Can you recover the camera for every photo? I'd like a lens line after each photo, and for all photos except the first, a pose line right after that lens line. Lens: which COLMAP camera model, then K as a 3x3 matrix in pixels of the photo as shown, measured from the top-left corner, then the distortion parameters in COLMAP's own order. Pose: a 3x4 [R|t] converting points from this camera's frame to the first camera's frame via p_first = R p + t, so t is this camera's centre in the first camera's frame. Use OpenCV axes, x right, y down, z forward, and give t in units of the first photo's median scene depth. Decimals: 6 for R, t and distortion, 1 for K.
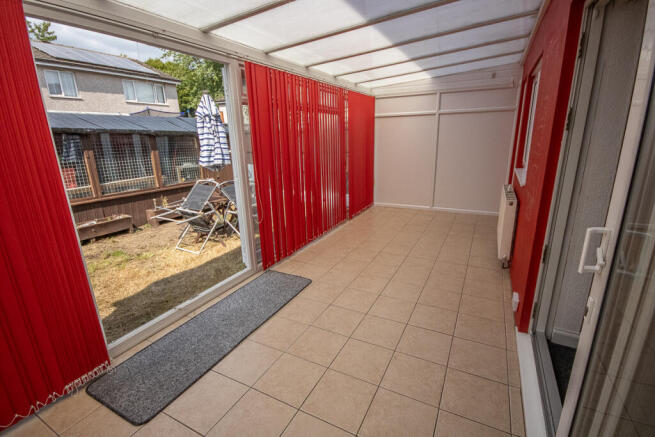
lens RADIAL K [[309.2, 0, 332.5], [0, 309.2, 216.5], [0, 0, 1]] dist [0.003238, 0.000171]
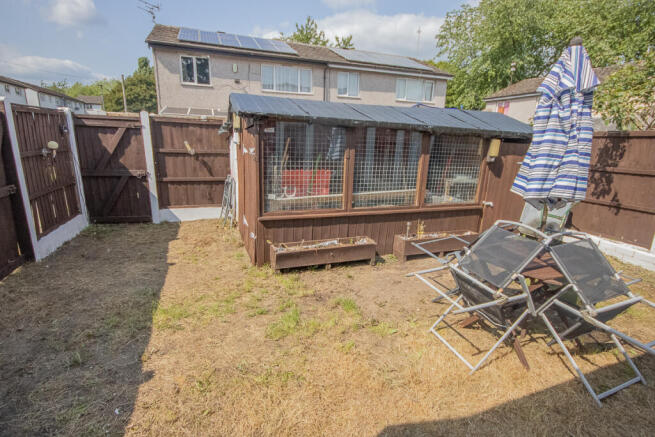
lens RADIAL K [[309.2, 0, 330.0], [0, 309.2, 218.6], [0, 0, 1]] dist [0.003238, 0.000171]
pose [[0.737201, 0.215318, -0.640447, -0.288144], [-0.217394, 0.973050, 0.076903, -0.089585], [0.639746, 0.082536, 0.764142, 0.384984]]
